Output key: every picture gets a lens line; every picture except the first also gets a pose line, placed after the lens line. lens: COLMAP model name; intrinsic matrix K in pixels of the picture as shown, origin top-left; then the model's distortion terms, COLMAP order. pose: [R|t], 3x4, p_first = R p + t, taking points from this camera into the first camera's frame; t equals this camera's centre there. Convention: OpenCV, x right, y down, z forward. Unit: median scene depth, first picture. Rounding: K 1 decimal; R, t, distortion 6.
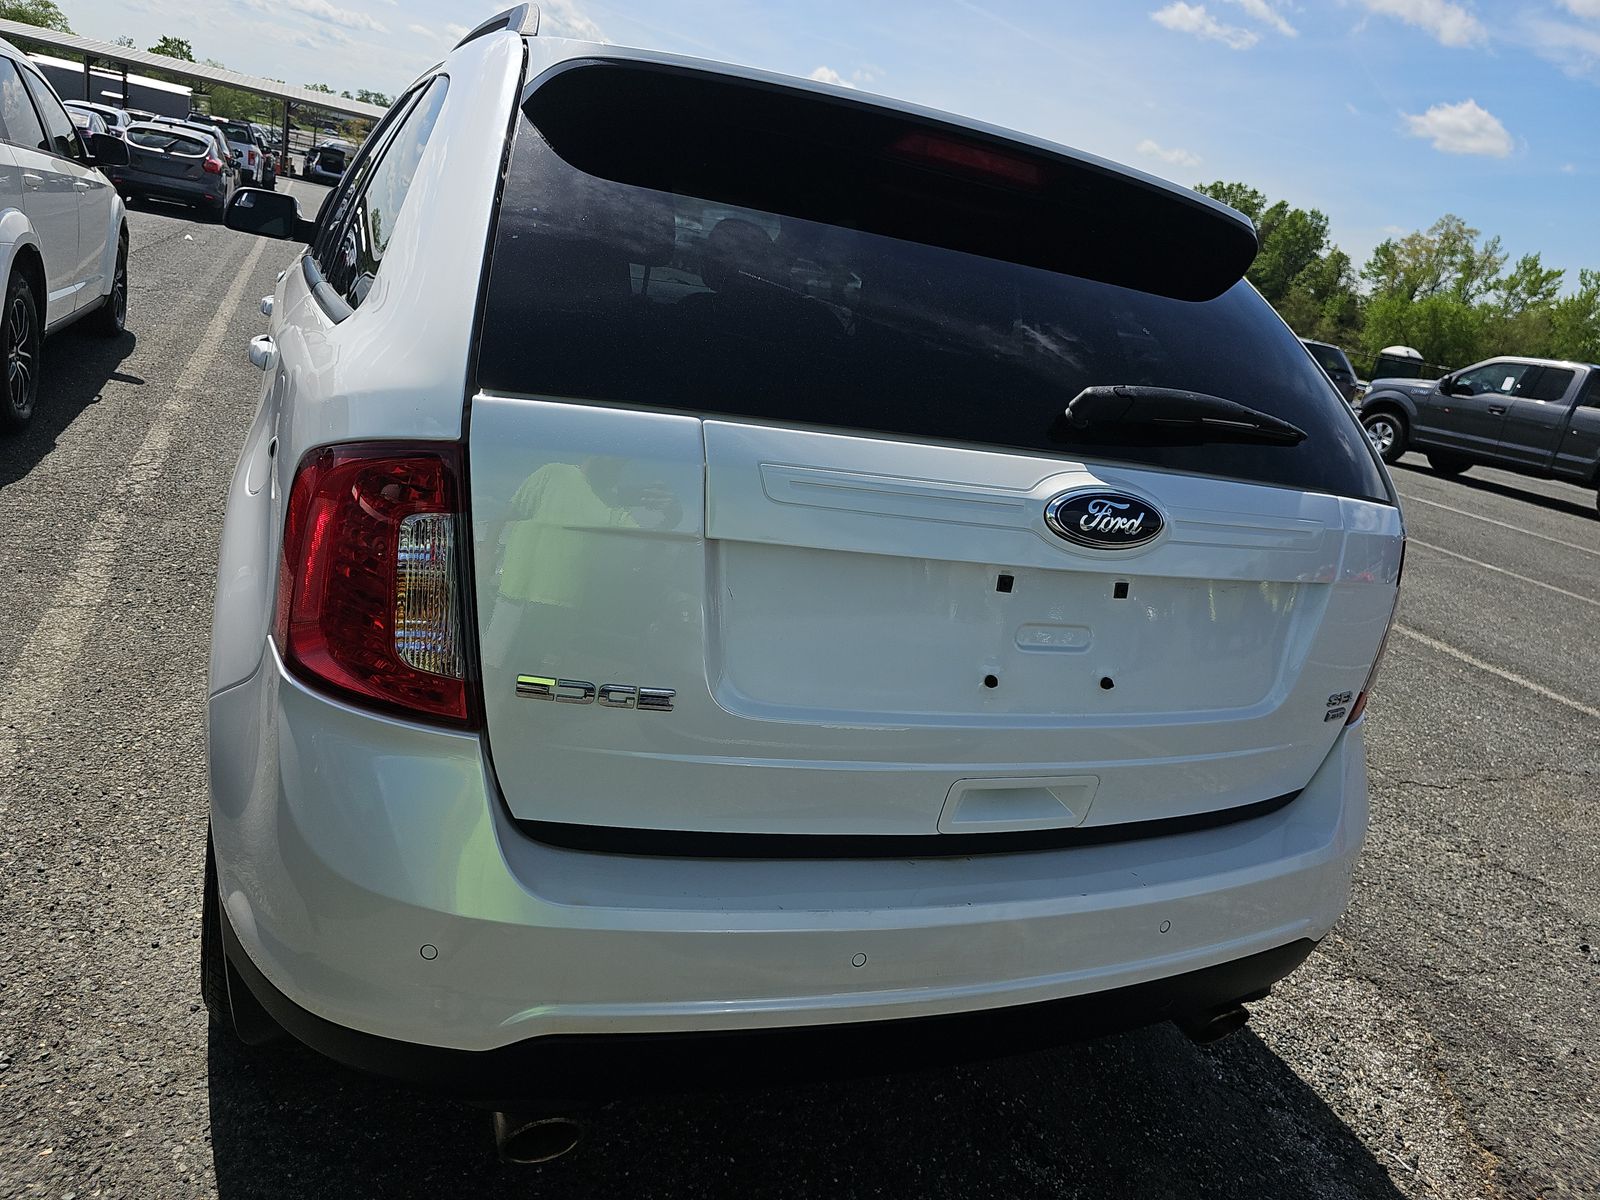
lens RADIAL K [[1052.7, 0, 783.0], [0, 1052.7, 609.1], [0, 0, 1]] dist [0.029799, -0.029995]
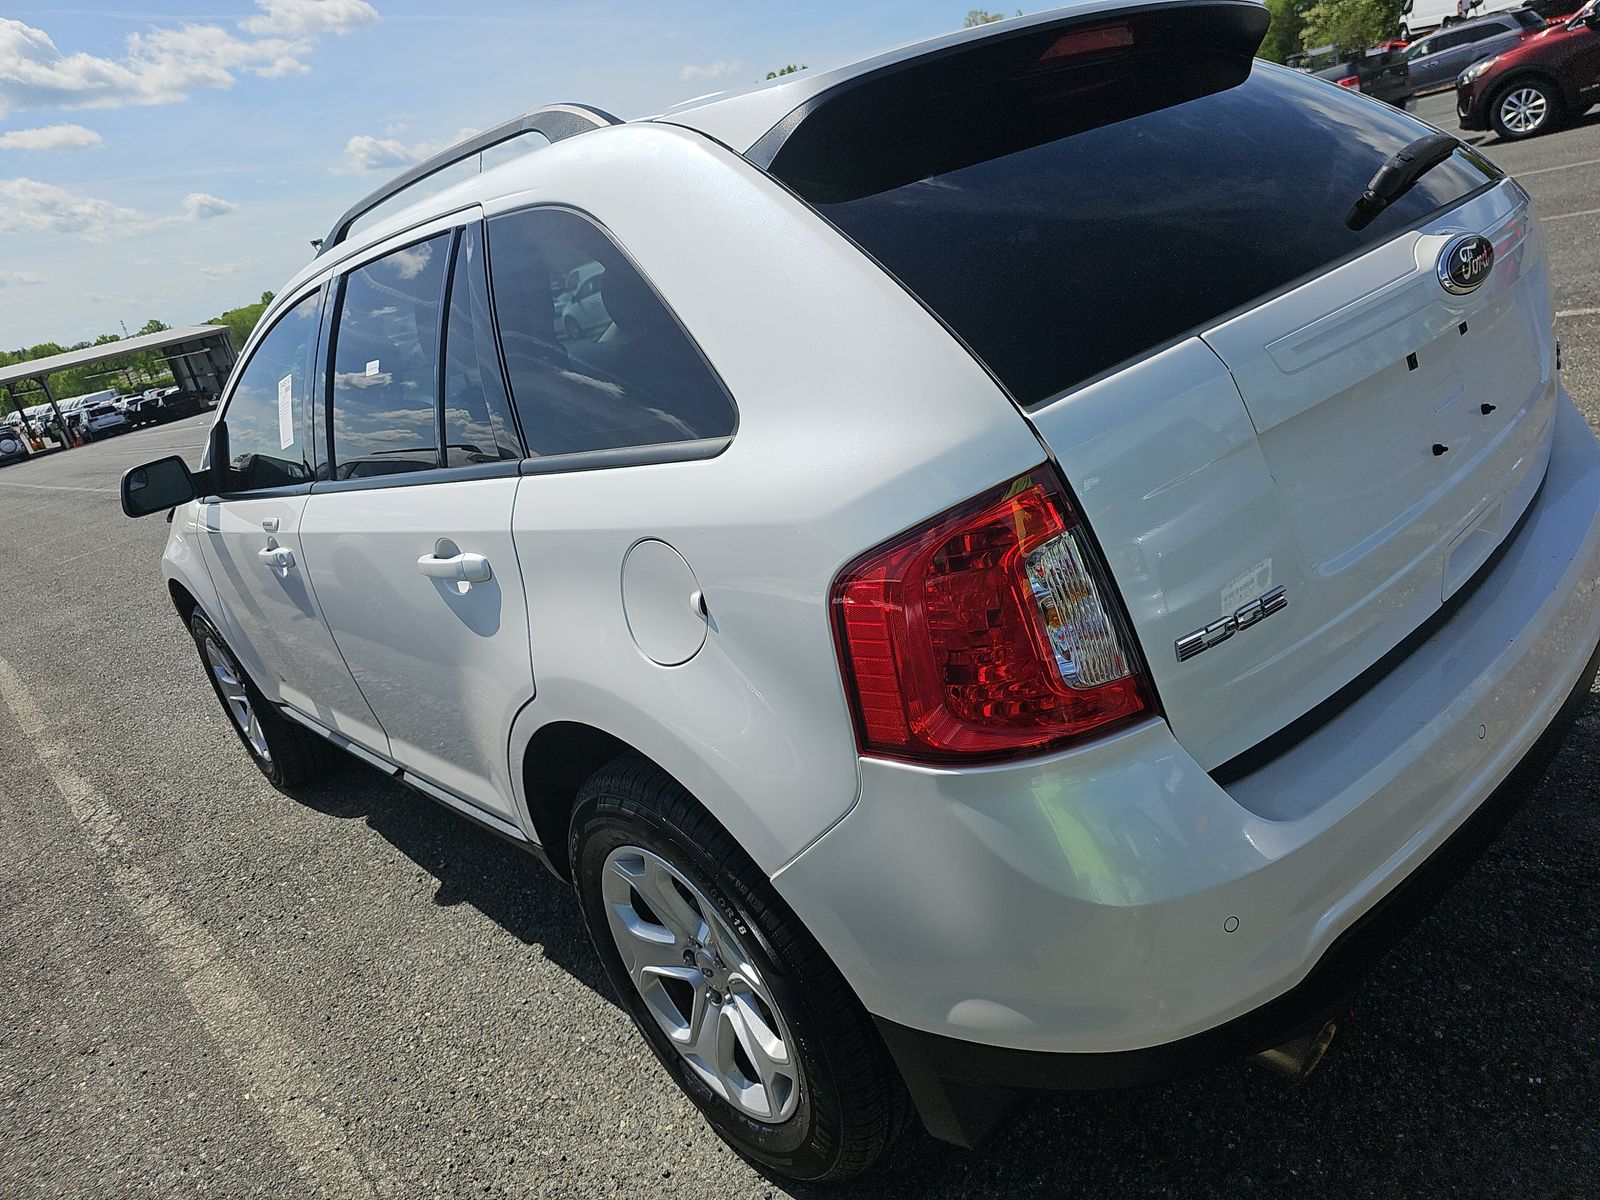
lens RADIAL K [[1052.7, 0, 783.0], [0, 1052.7, 609.1], [0, 0, 1]] dist [0.029799, -0.029995]
pose [[0.850873, -0.497764, 0.168069, -0.267933], [0.495800, 0.866596, 0.056508, -0.077179], [-0.173775, 0.035248, 0.984154, 0.026693]]
